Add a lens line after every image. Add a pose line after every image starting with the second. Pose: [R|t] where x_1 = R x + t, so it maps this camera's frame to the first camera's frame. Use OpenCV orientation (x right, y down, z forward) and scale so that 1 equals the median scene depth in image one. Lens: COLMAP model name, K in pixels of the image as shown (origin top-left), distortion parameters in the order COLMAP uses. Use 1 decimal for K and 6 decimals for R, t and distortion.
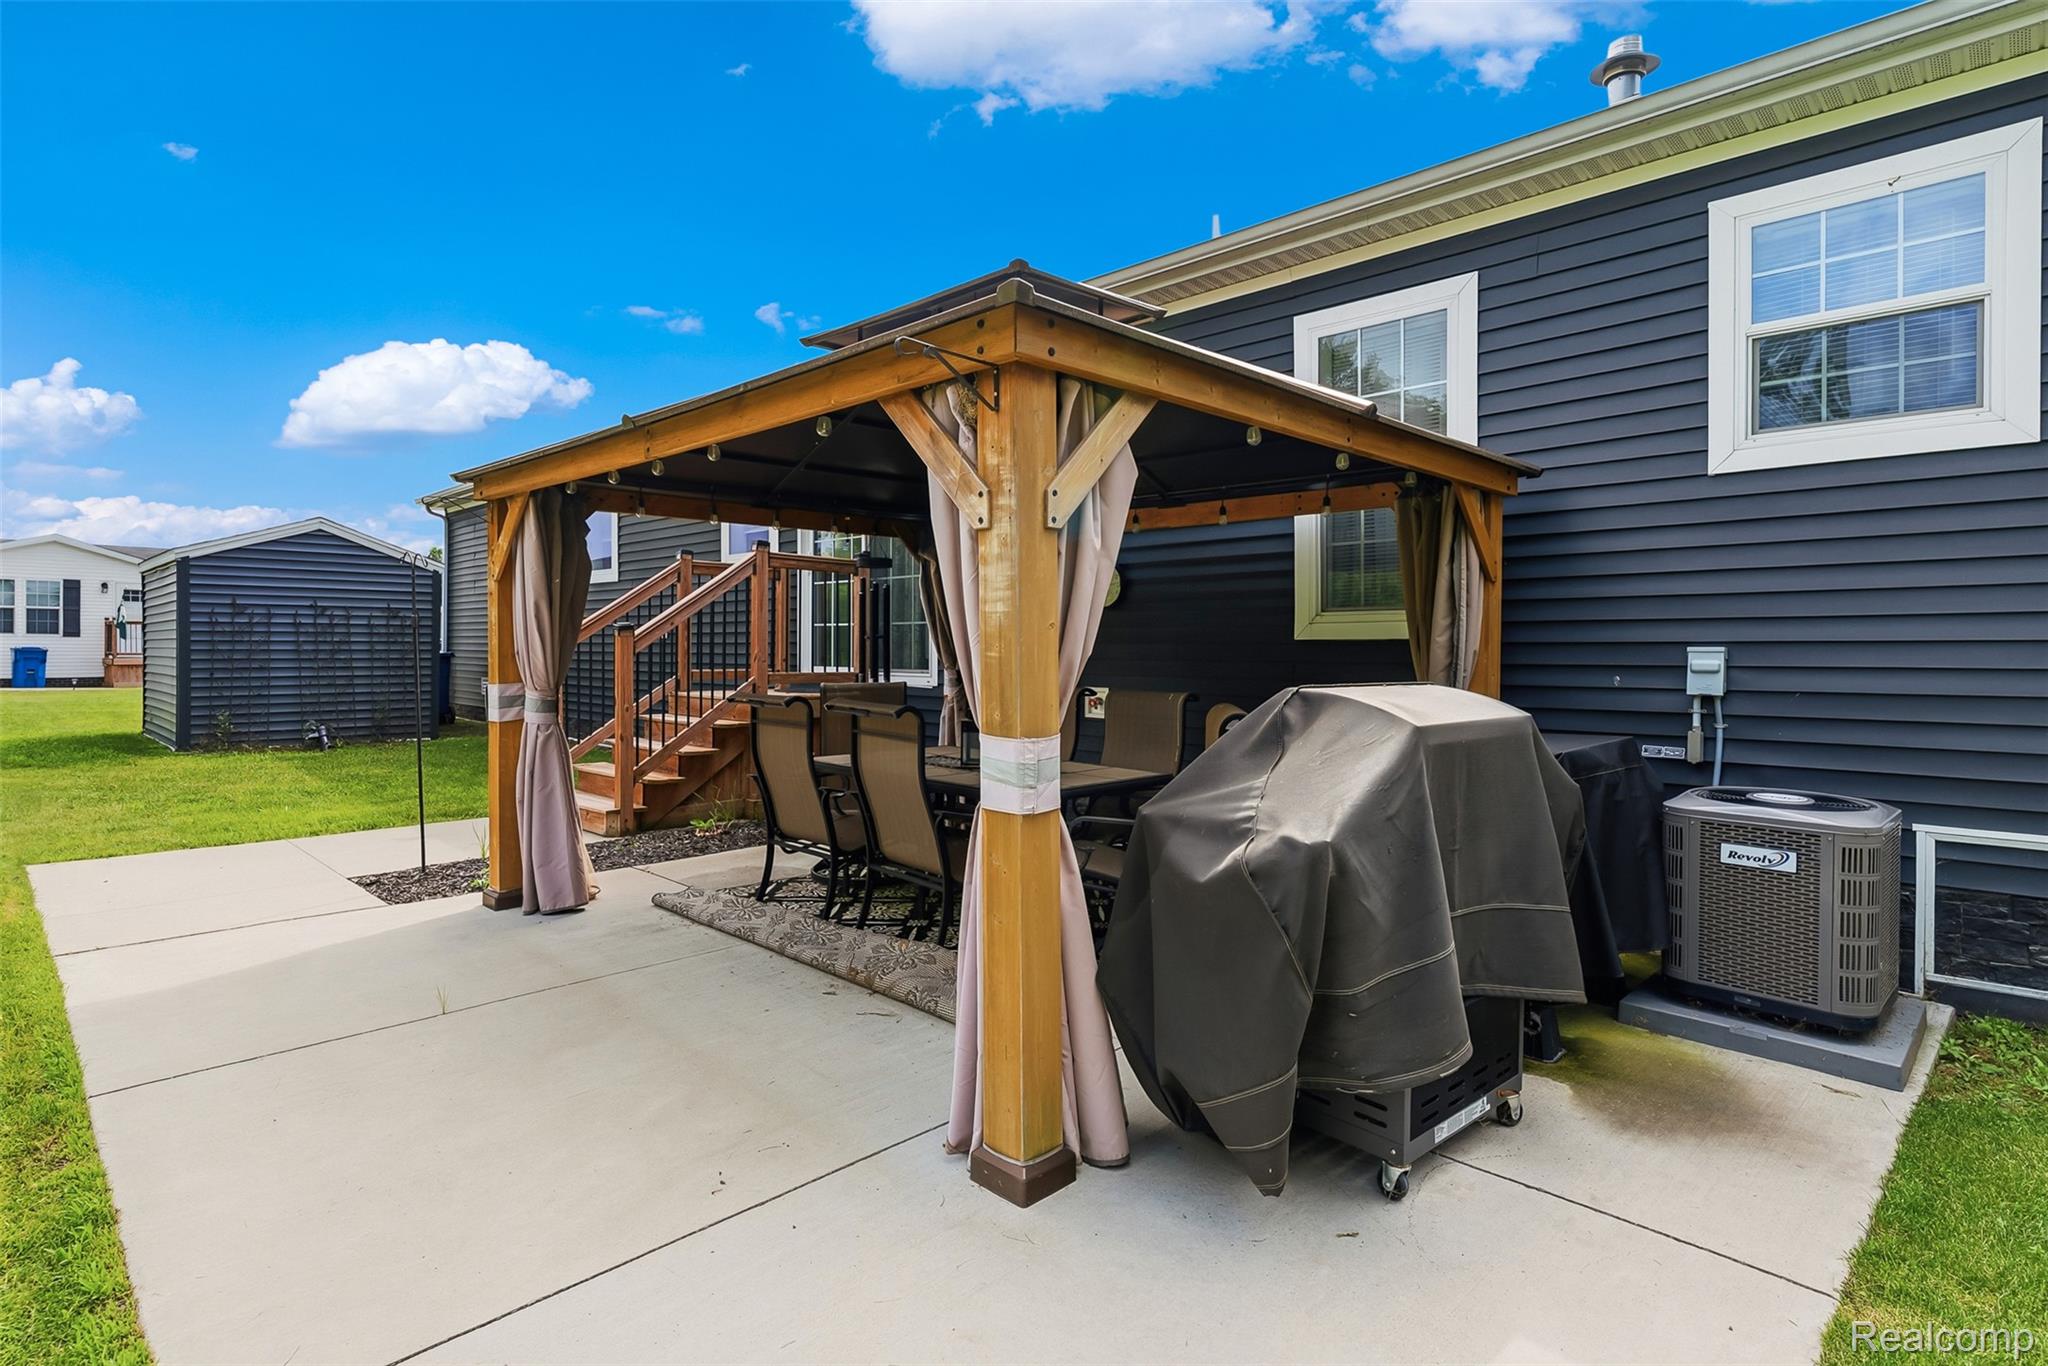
lens RADIAL K [[1041.9, 0, 1031.3], [0, 1041.9, 673.6], [0, 0, 1]] dist [0.004025, 0.000918]
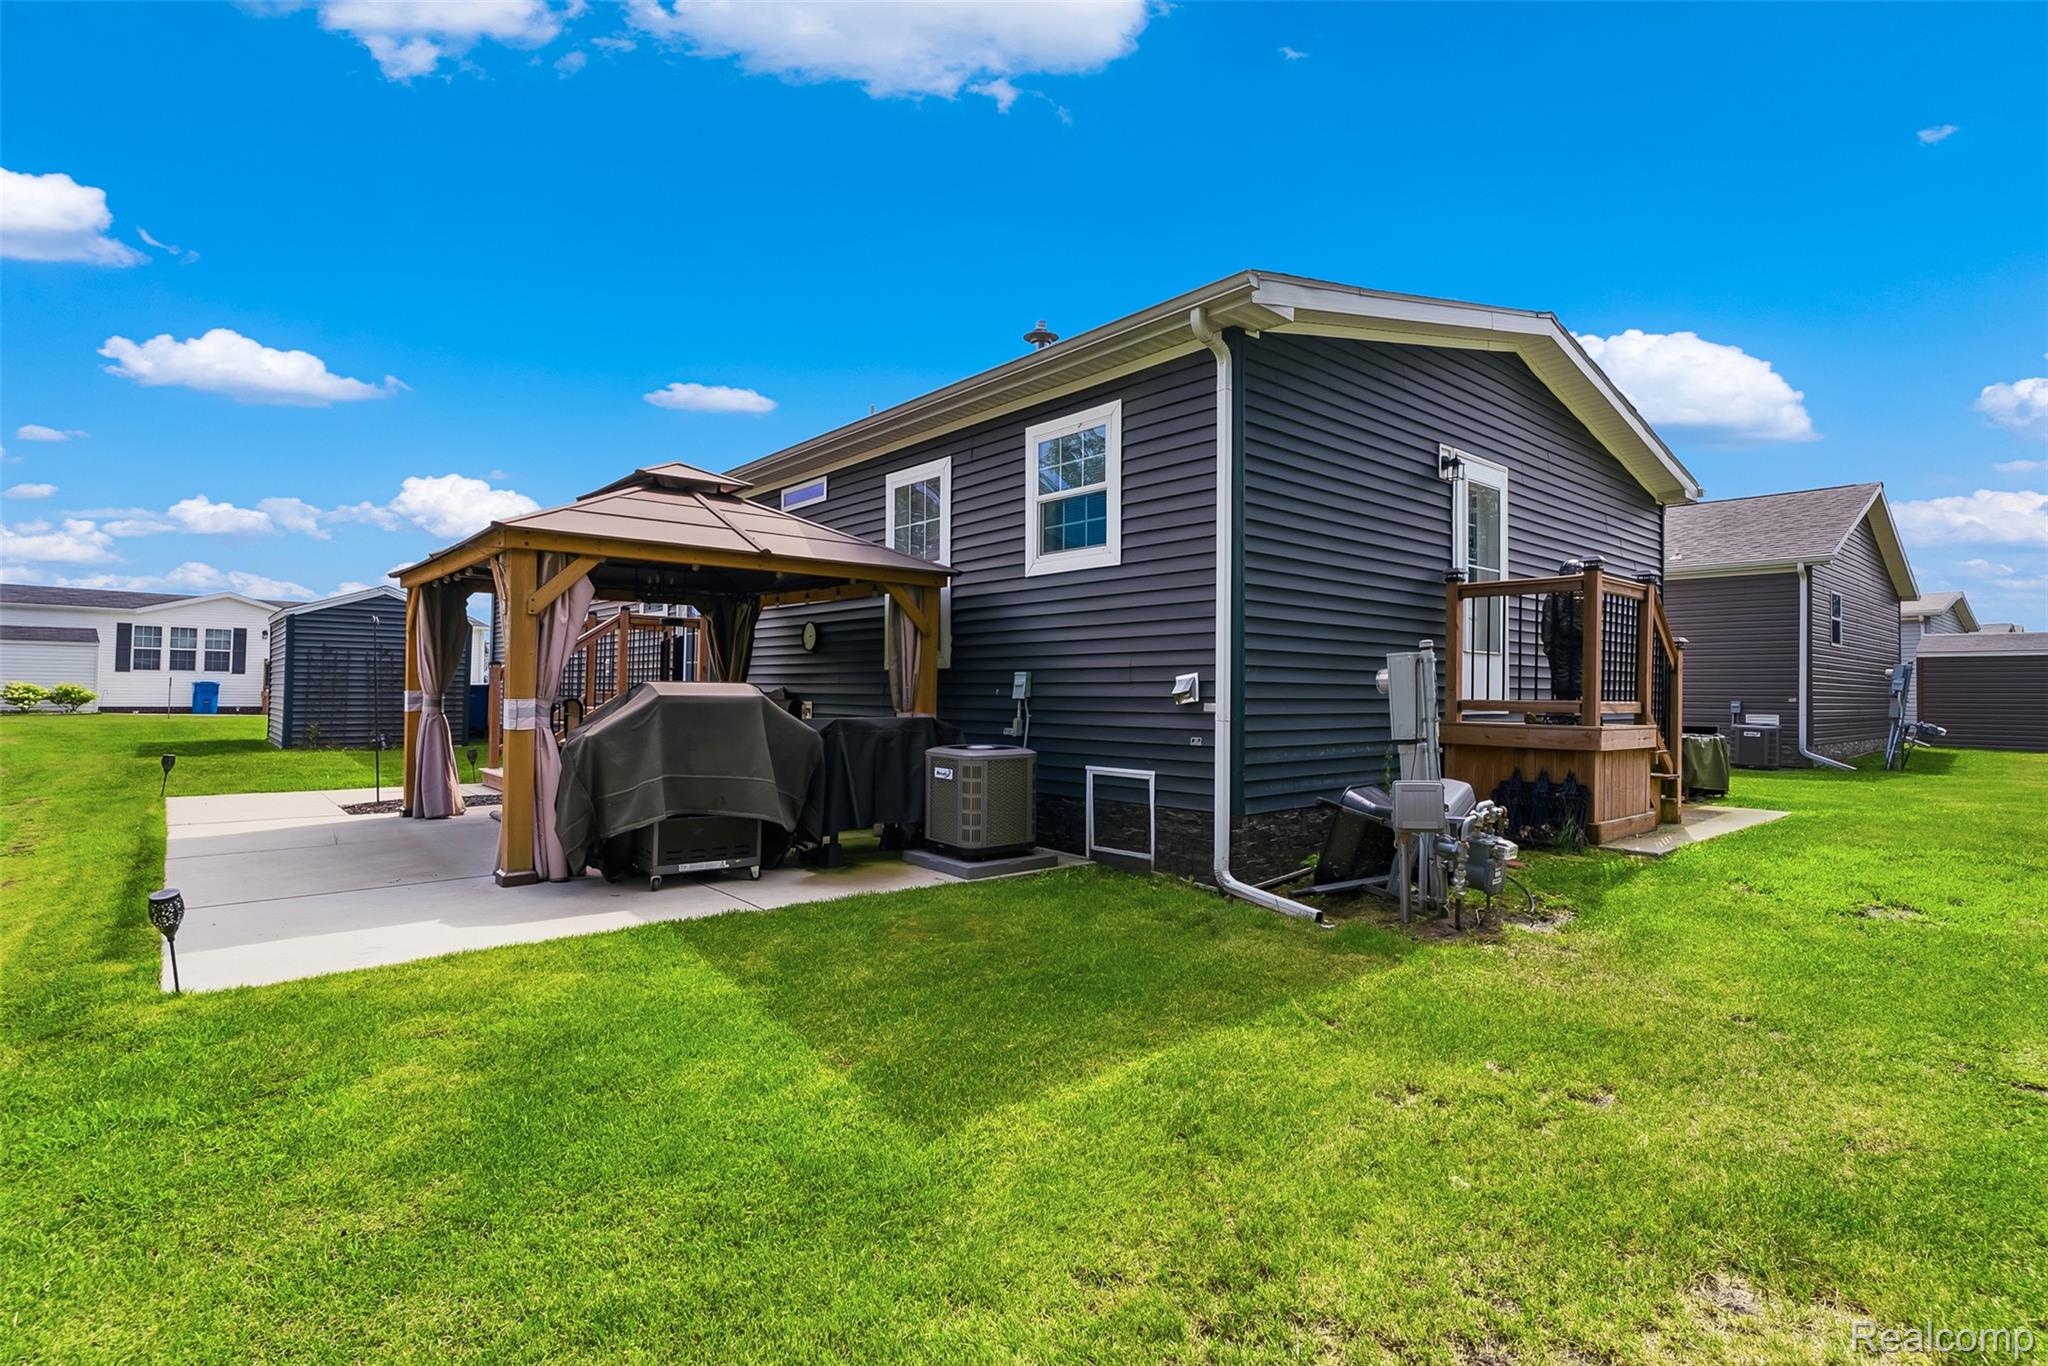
lens RADIAL K [[991.5, 0, 1017.8], [0, 991.5, 685.9], [0, 0, 1]] dist [0.007179, 0.000756]
pose [[0.996146, 0.007442, -0.087399, 0.679073], [-0.010266, 0.999438, -0.031906, 0.045469], [0.087112, 0.032681, 0.995662, -0.607552]]
